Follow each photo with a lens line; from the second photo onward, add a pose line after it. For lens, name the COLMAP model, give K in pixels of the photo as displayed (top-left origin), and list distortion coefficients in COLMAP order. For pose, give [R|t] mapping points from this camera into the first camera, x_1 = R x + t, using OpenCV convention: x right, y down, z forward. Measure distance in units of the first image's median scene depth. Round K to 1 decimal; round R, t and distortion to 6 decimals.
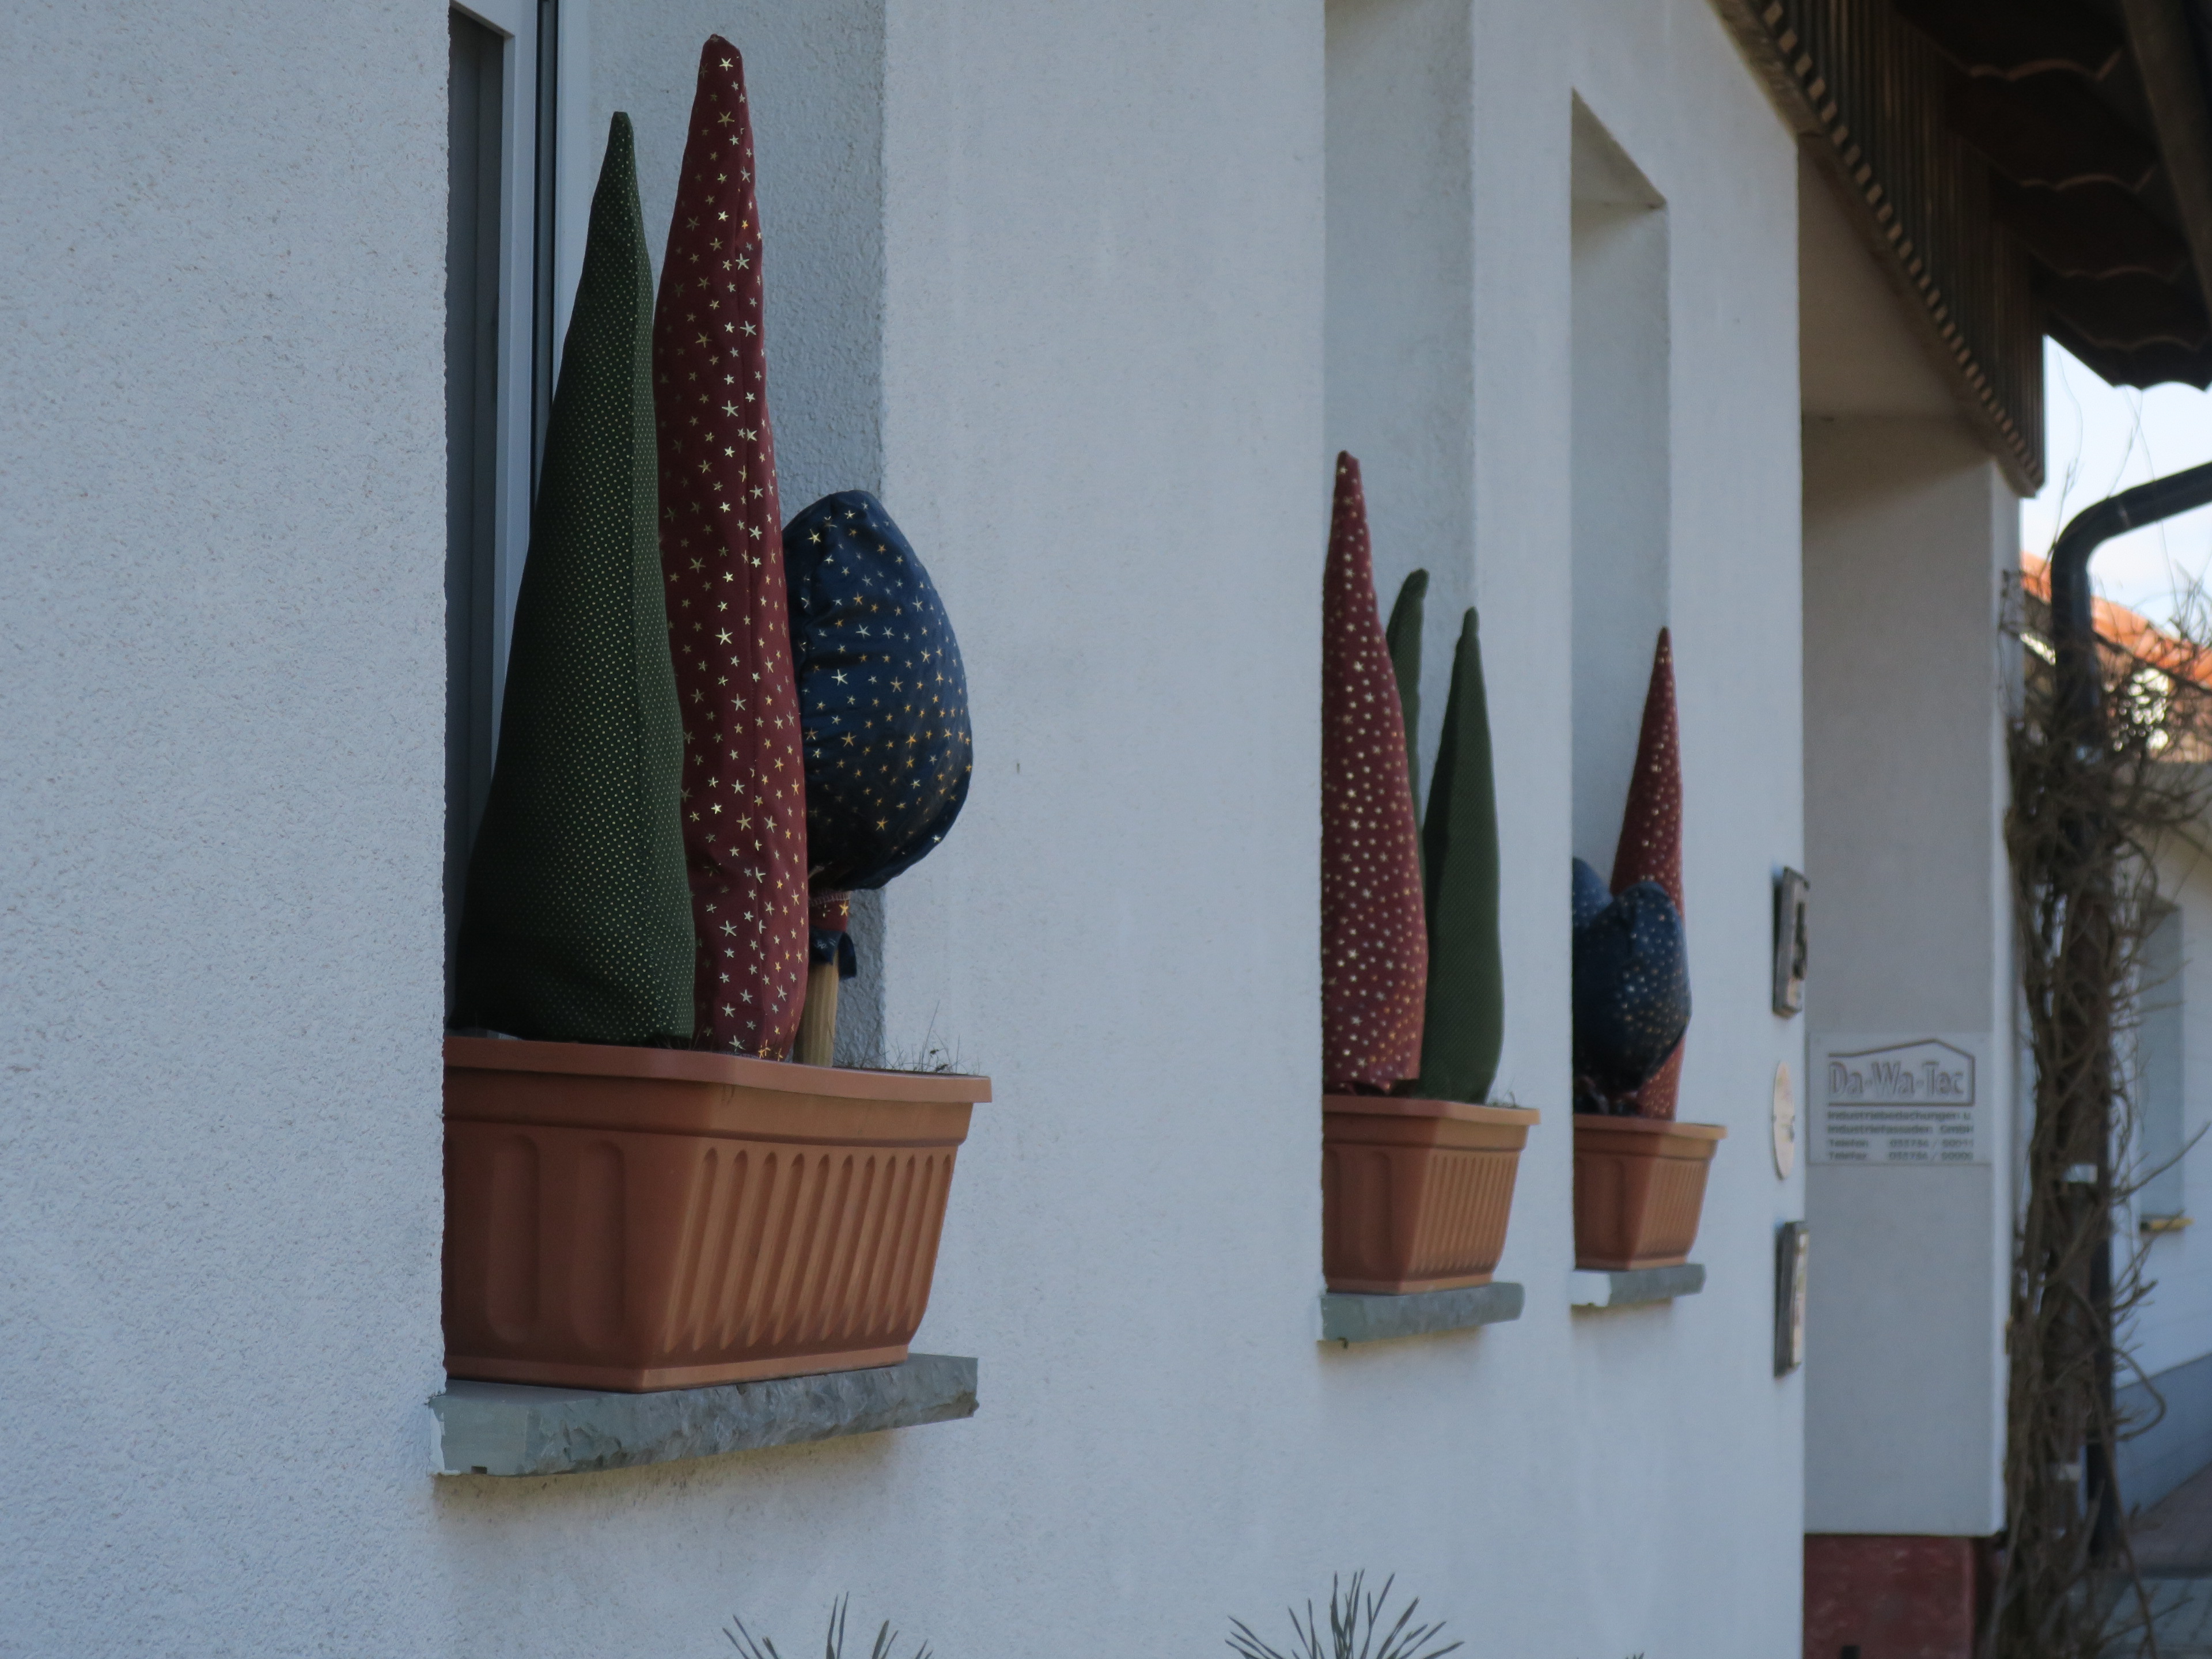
lens RADIAL K [[5606.4, 0, 1106.0], [0, 5606.4, 829.5], [0, 0, 1]] dist [0.070652, -3.308083]
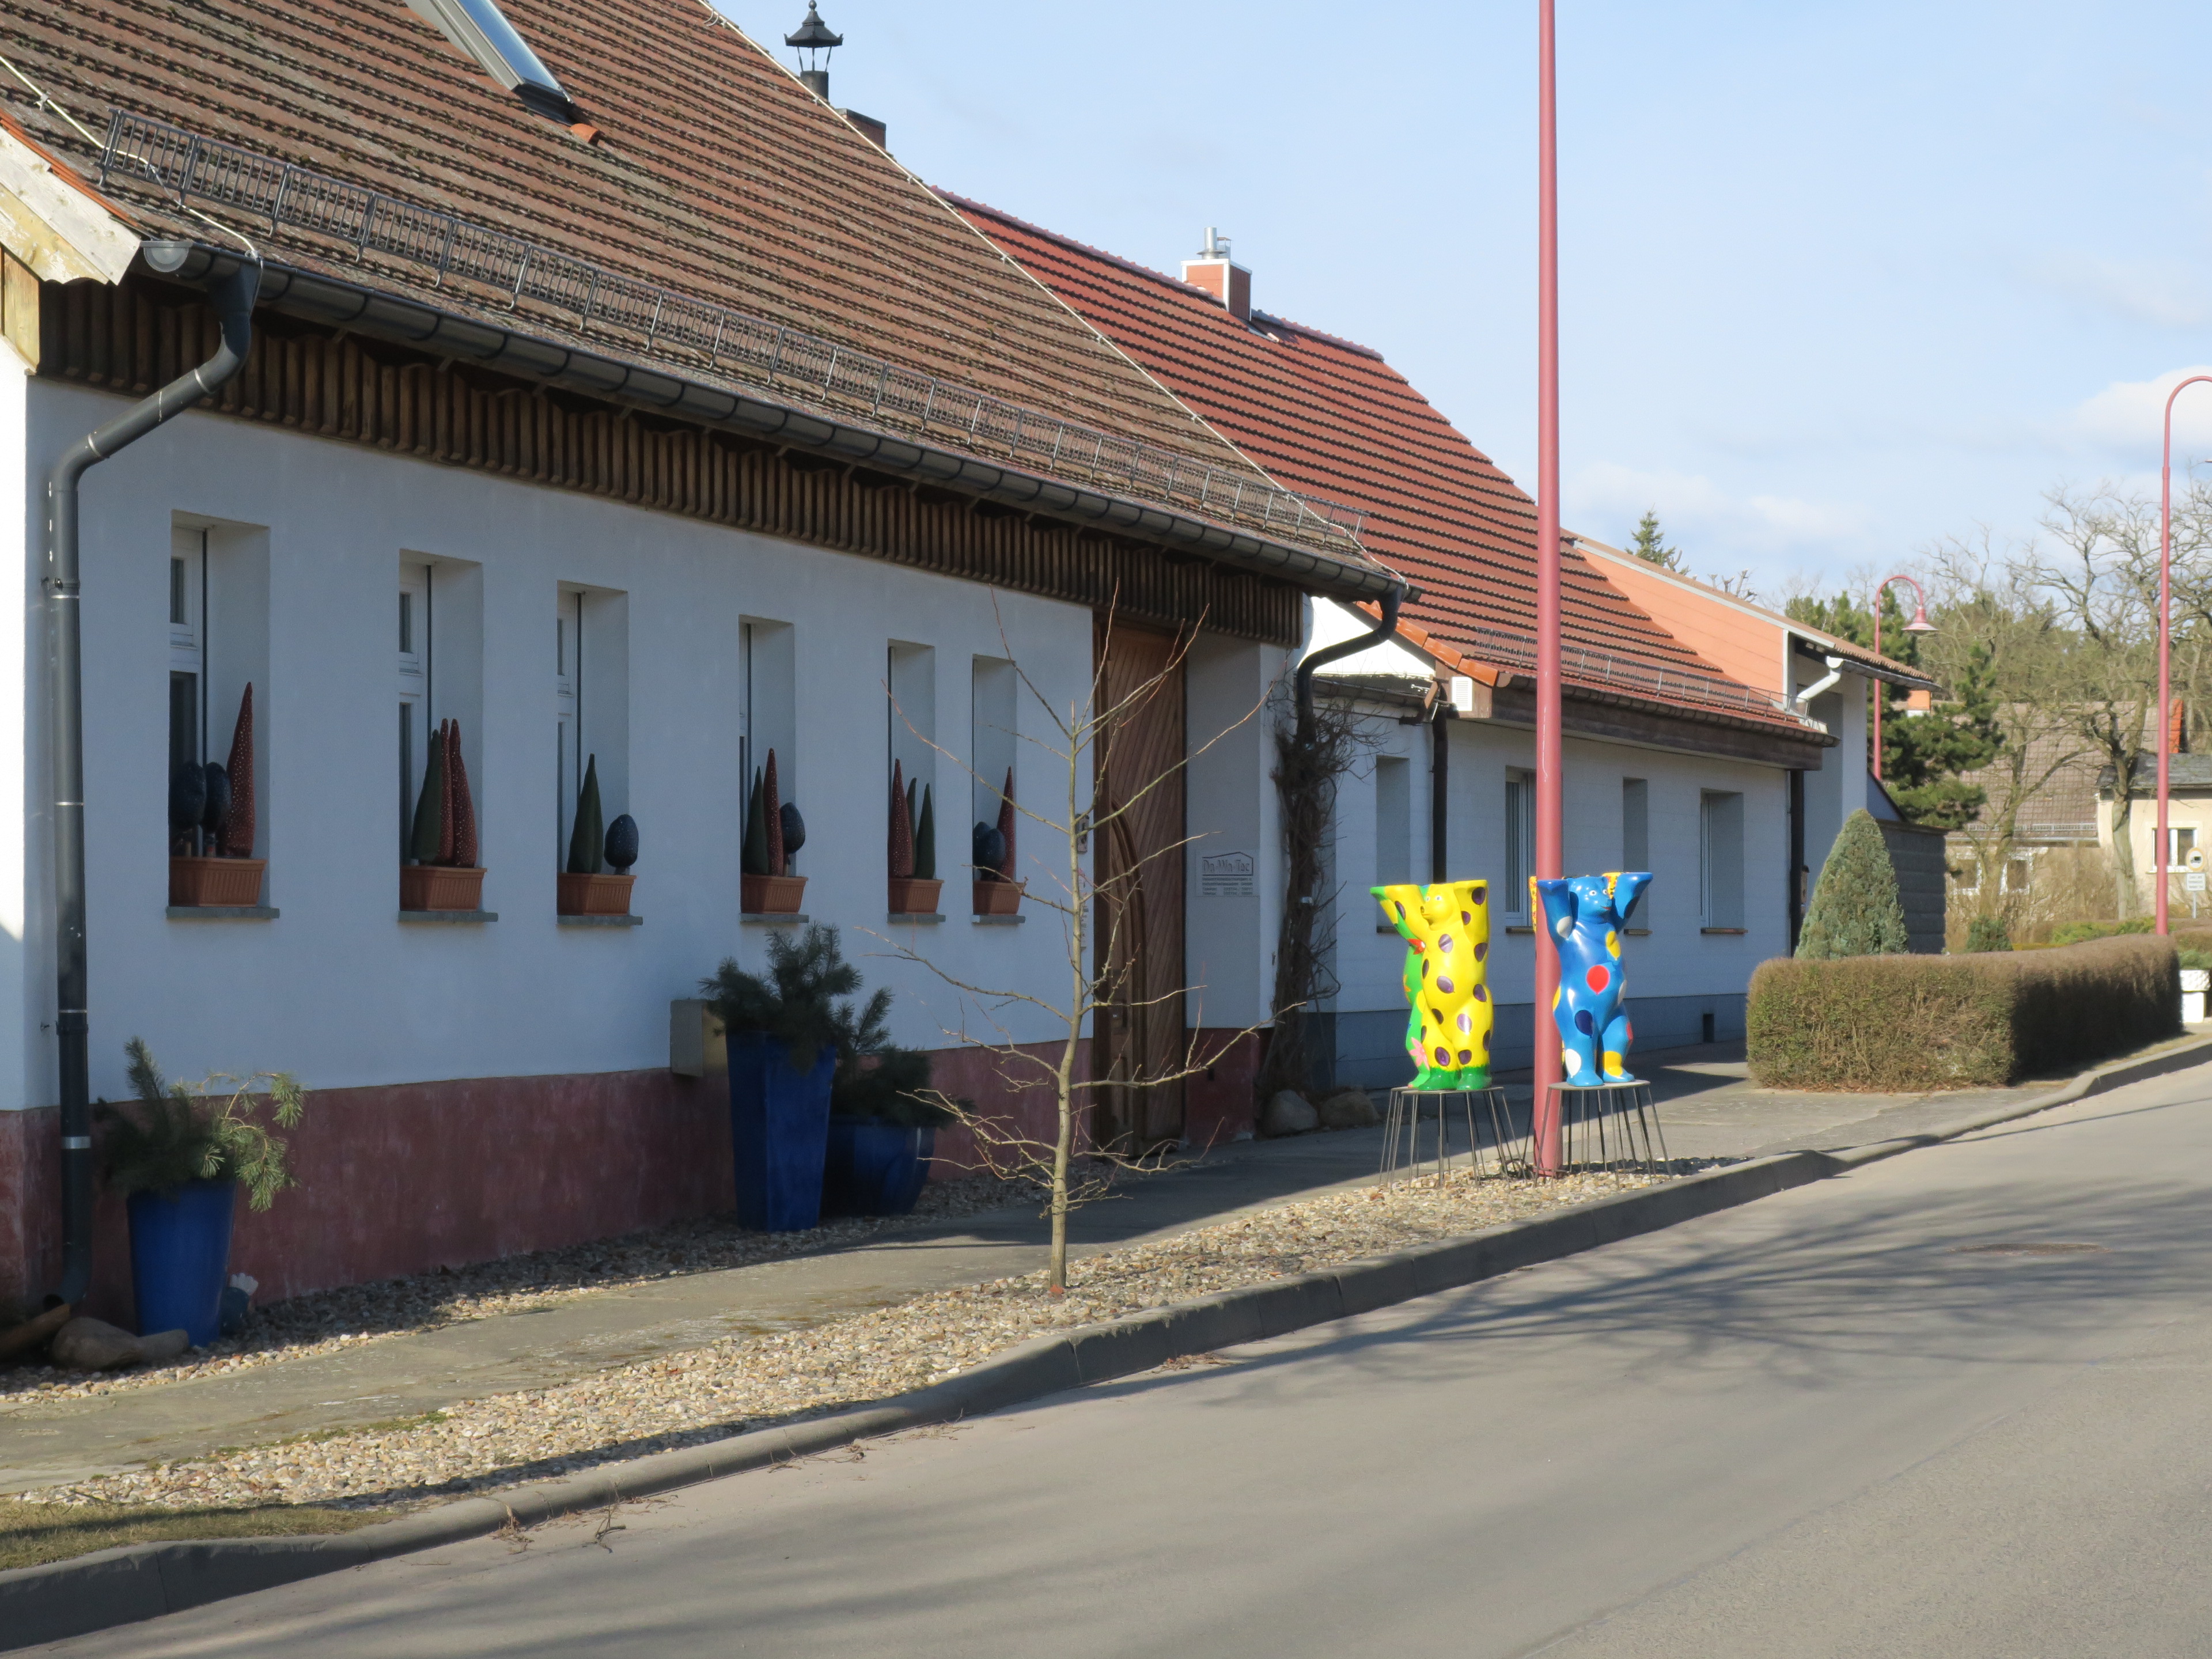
lens RADIAL K [[5606.4, 0, 1106.0], [0, 5606.4, 829.5], [0, 0, 1]] dist [0.070652, -3.308083]
pose [[0.999436, -0.007572, -0.032718, 0.614913], [0.008946, 0.999076, 0.042037, -0.328333], [0.032370, -0.042306, 0.998580, -6.413872]]
